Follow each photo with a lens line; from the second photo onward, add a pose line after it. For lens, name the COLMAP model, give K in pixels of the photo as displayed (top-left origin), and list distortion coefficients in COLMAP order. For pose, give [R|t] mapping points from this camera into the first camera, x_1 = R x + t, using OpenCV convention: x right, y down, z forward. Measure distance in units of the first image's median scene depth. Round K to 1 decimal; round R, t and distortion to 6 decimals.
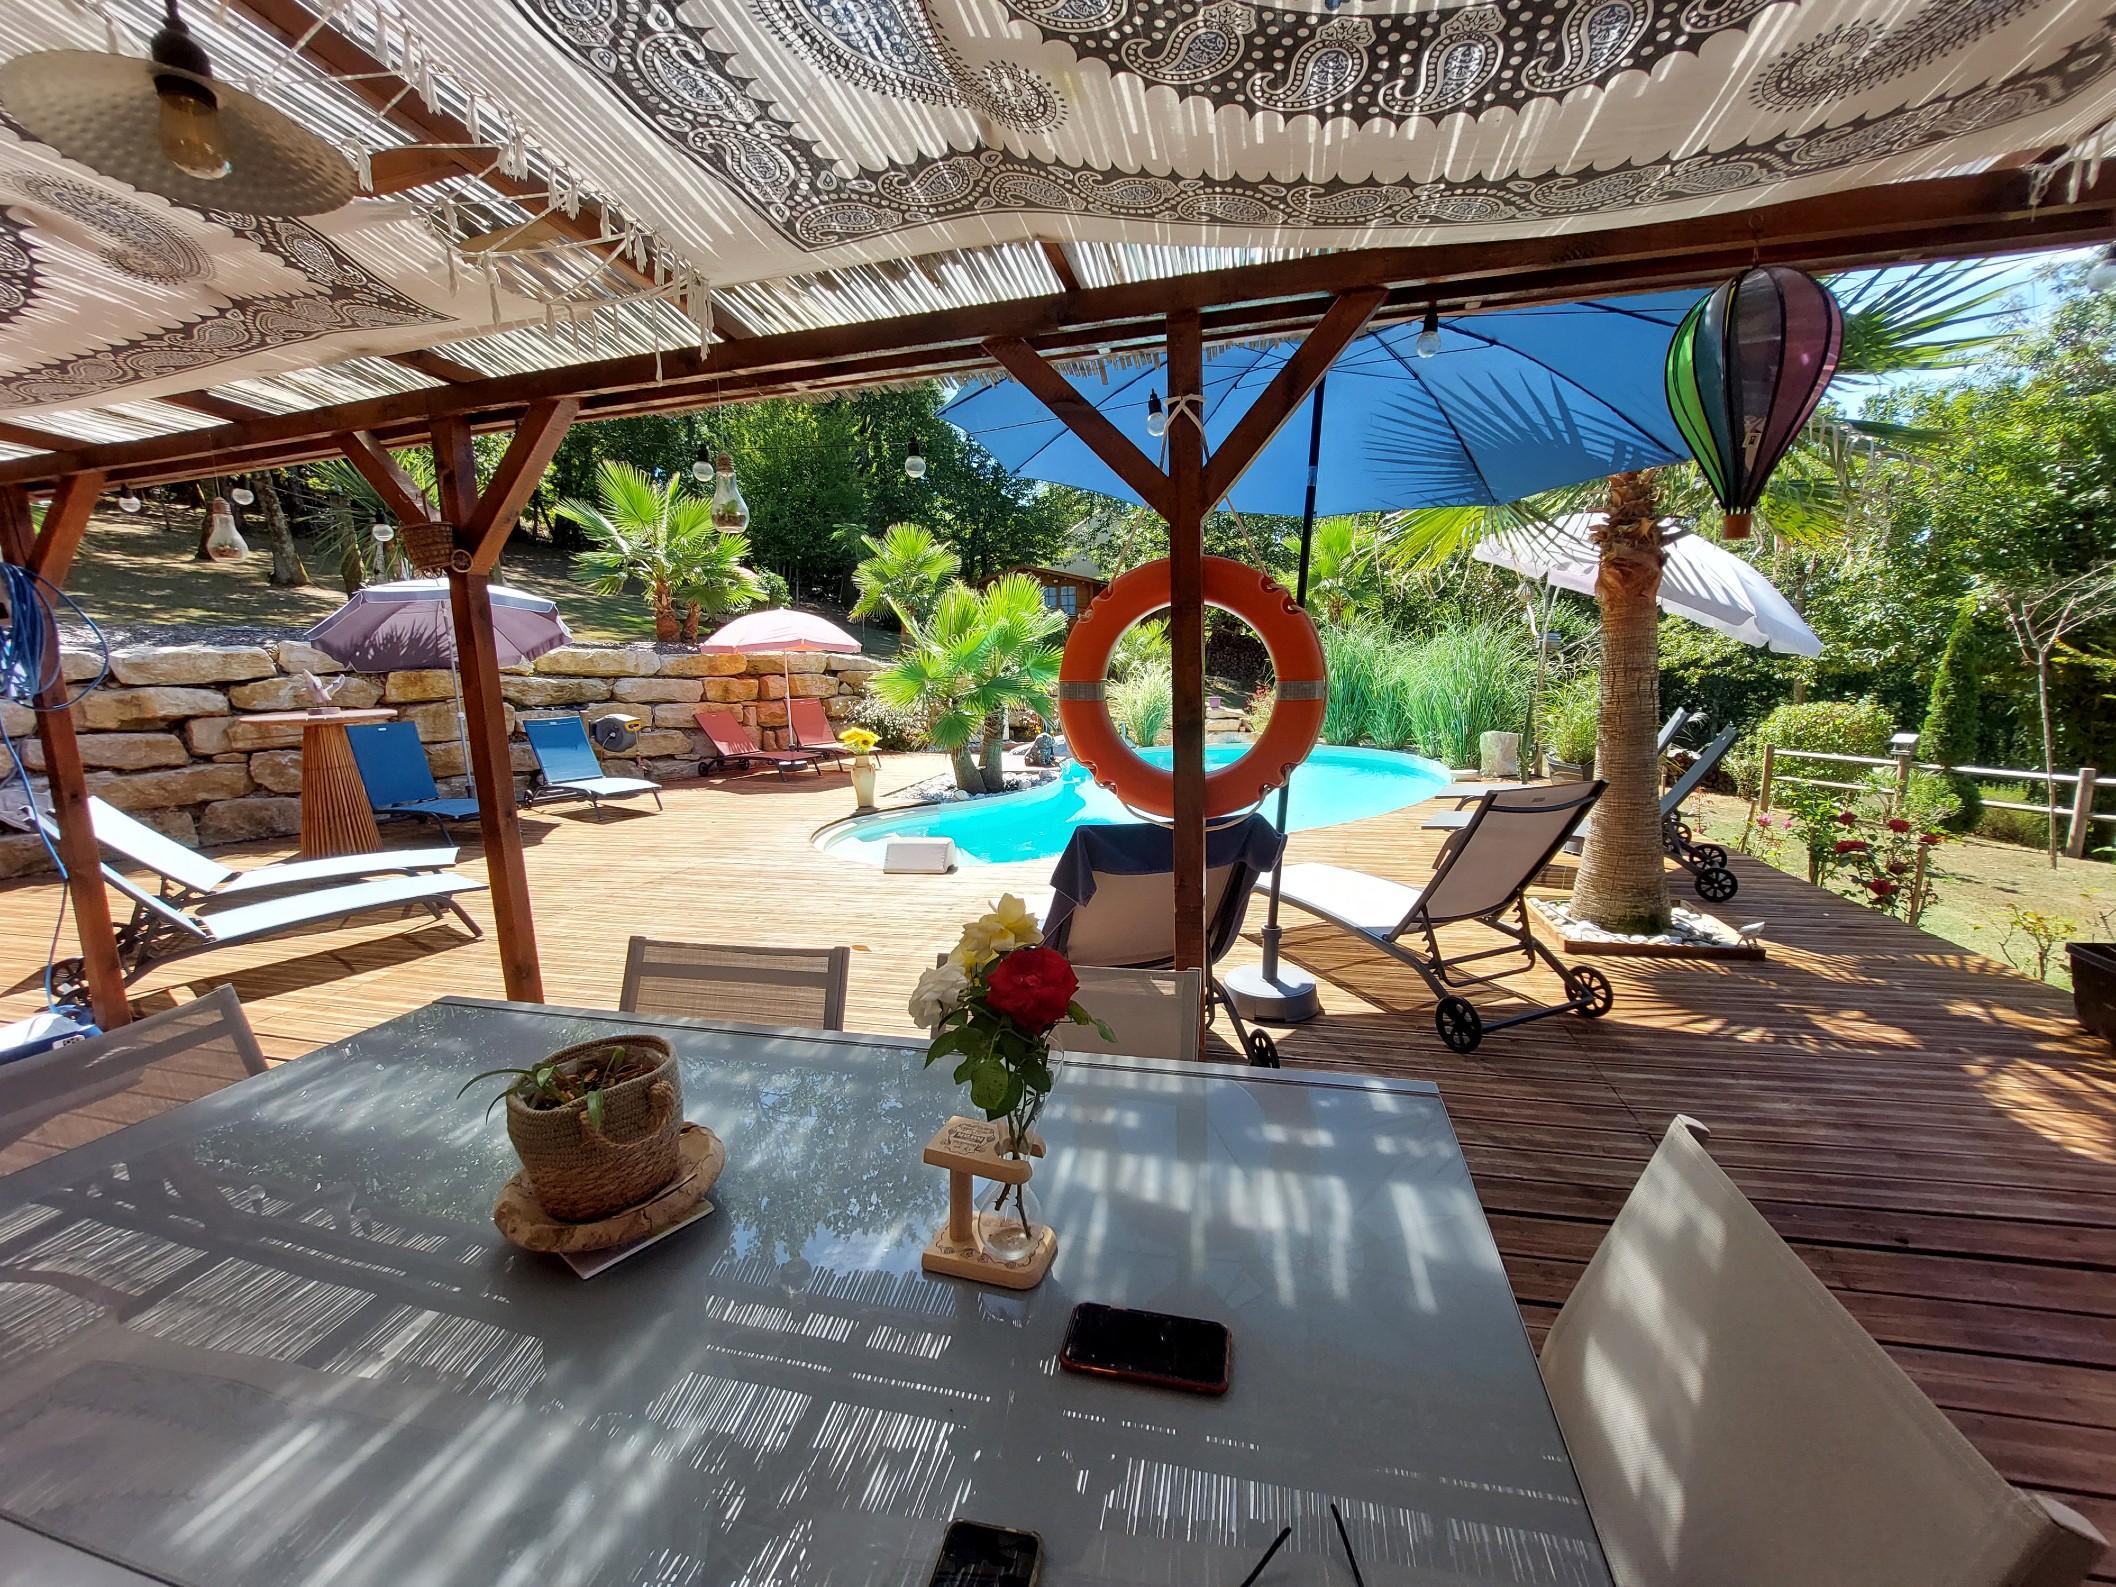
lens RADIAL K [[832.4, 0, 1055.1], [0, 832.4, 789.1], [0, 0, 1]] dist [-0.017513, -0.000440]
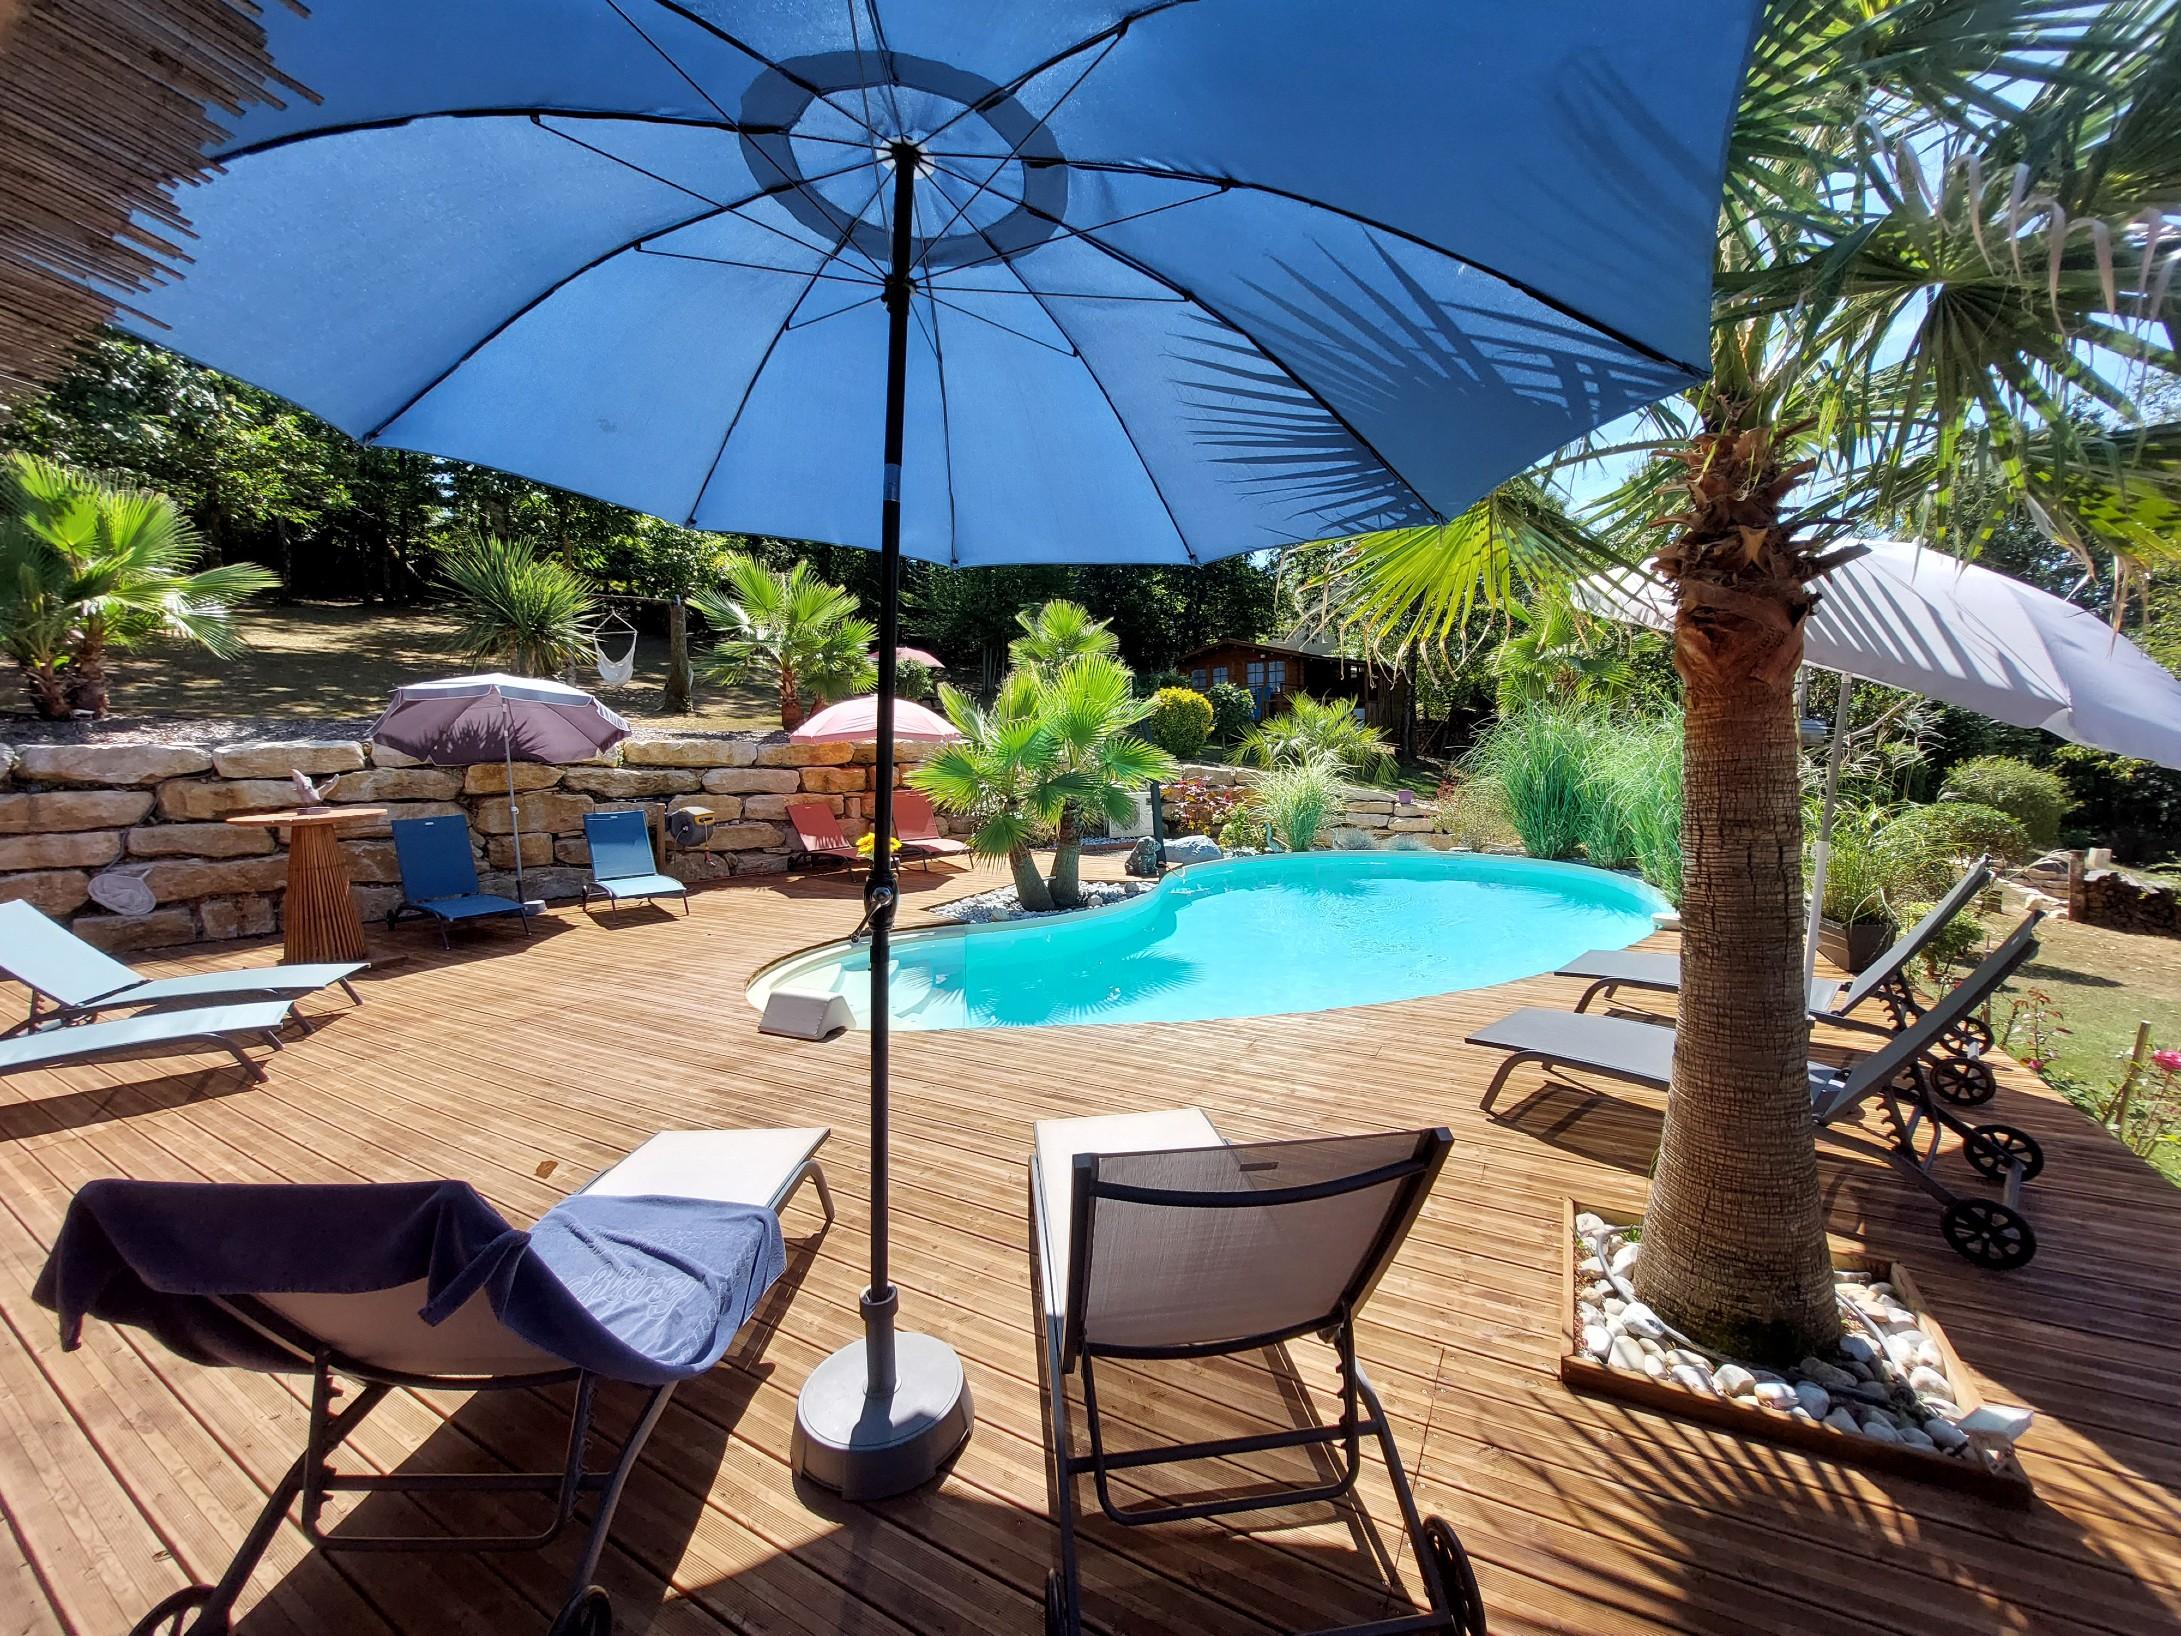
lens RADIAL K [[858.0, 0, 1087.2], [0, 858.0, 820.9], [0, 0, 1]] dist [-0.017513, -0.000440]
pose [[0.966836, 0.022978, -0.254364, 0.211795], [-0.037234, 0.997985, -0.051373, -0.049351], [0.252671, 0.059140, 0.965743, 0.186683]]
